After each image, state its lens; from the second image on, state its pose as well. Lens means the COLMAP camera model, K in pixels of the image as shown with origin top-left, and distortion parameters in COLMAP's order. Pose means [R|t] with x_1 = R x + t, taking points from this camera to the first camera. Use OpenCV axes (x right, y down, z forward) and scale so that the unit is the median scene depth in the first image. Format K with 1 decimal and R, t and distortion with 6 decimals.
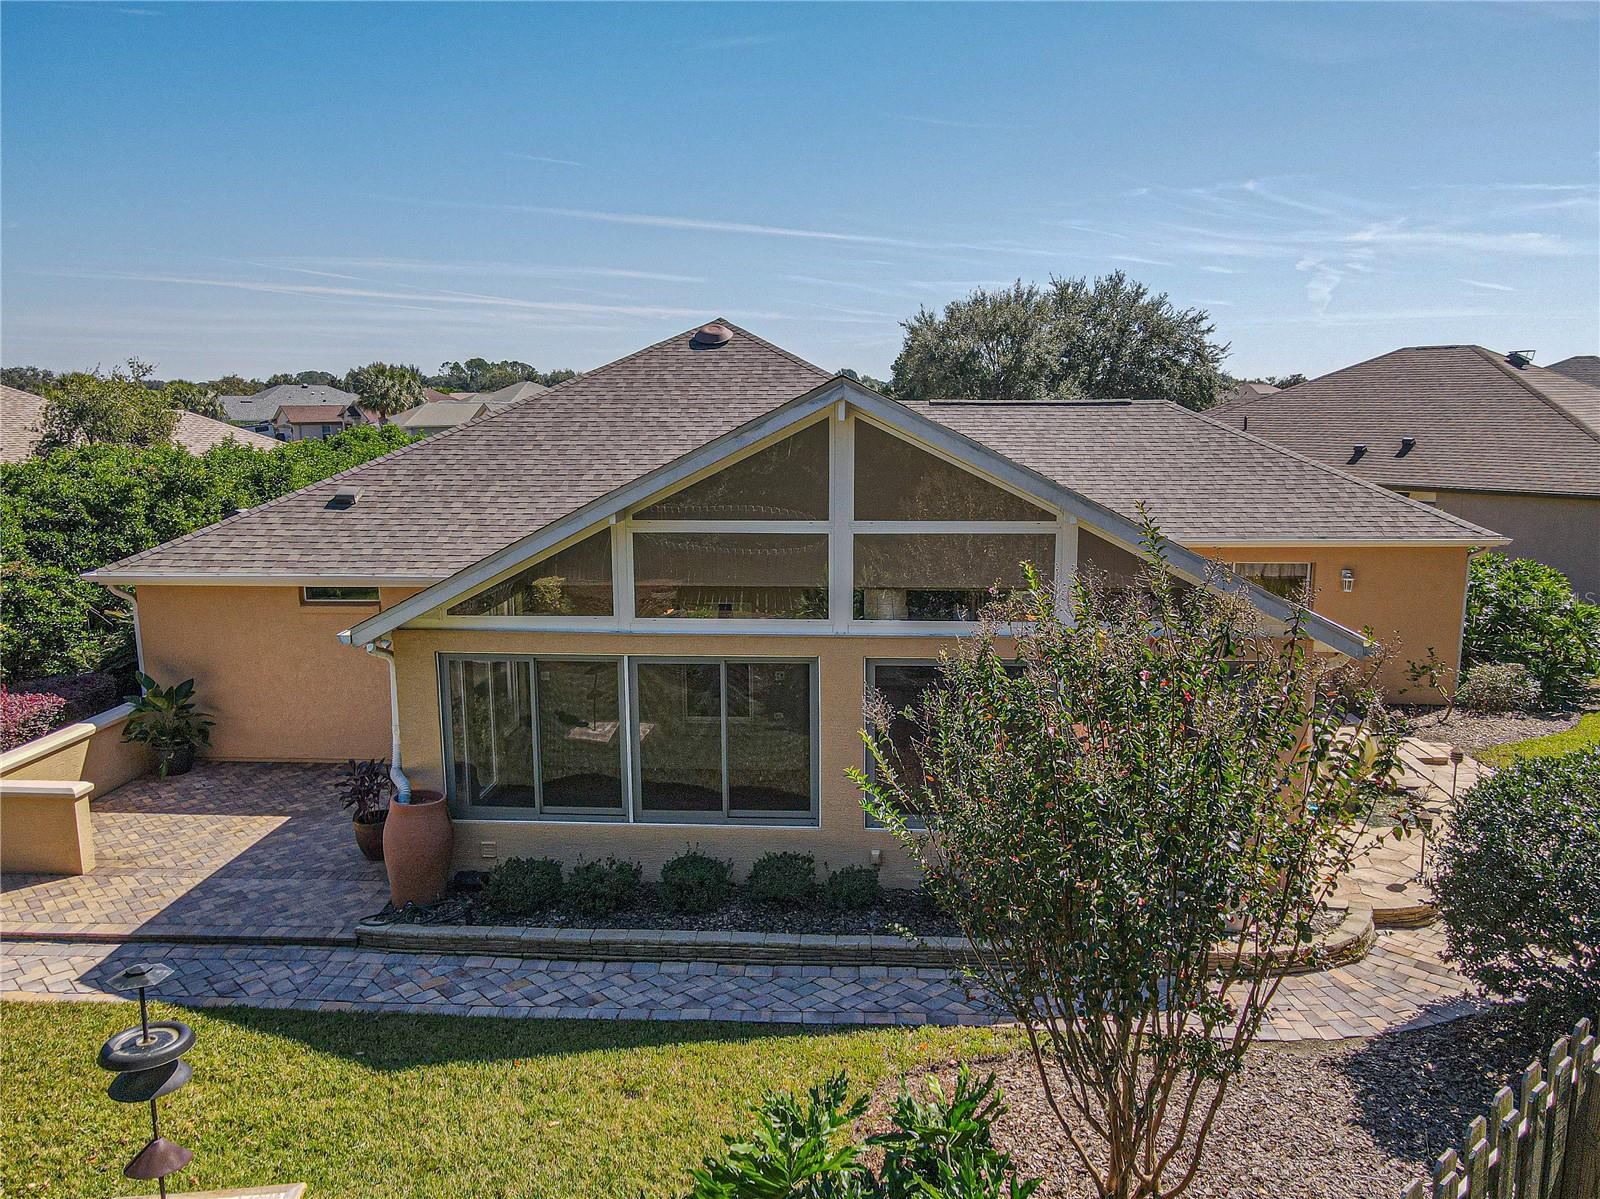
lens RADIAL K [[1184.8, 0, 798.8], [0, 1184.8, 604.4], [0, 0, 1]] dist [0.003663, 0.014550]
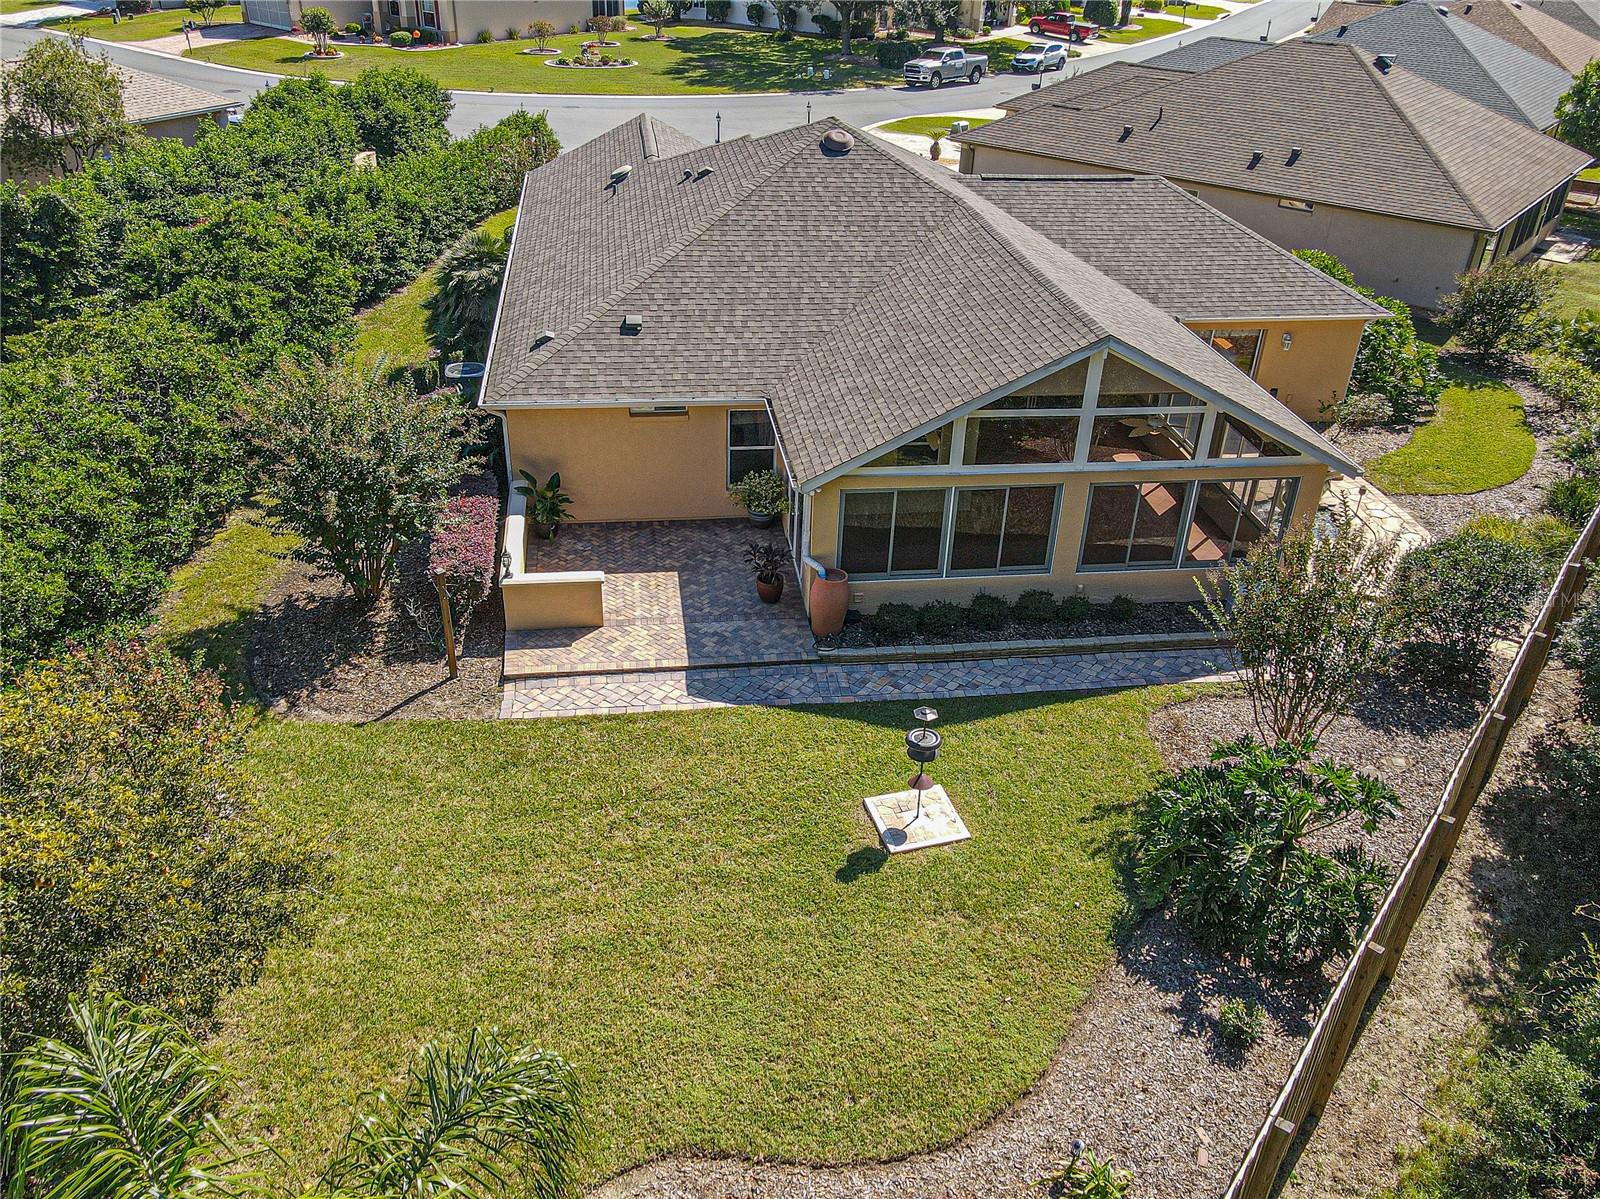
lens RADIAL K [[1274.8, 0, 802.5], [0, 1274.8, 605.2], [0, 0, 1]] dist [-0.006630, 0.034841]
pose [[0.977695, -0.070104, 0.197982, -0.721742], [-0.004876, 0.934819, 0.355092, -0.438396], [-0.209971, -0.348137, 0.913626, -0.658230]]
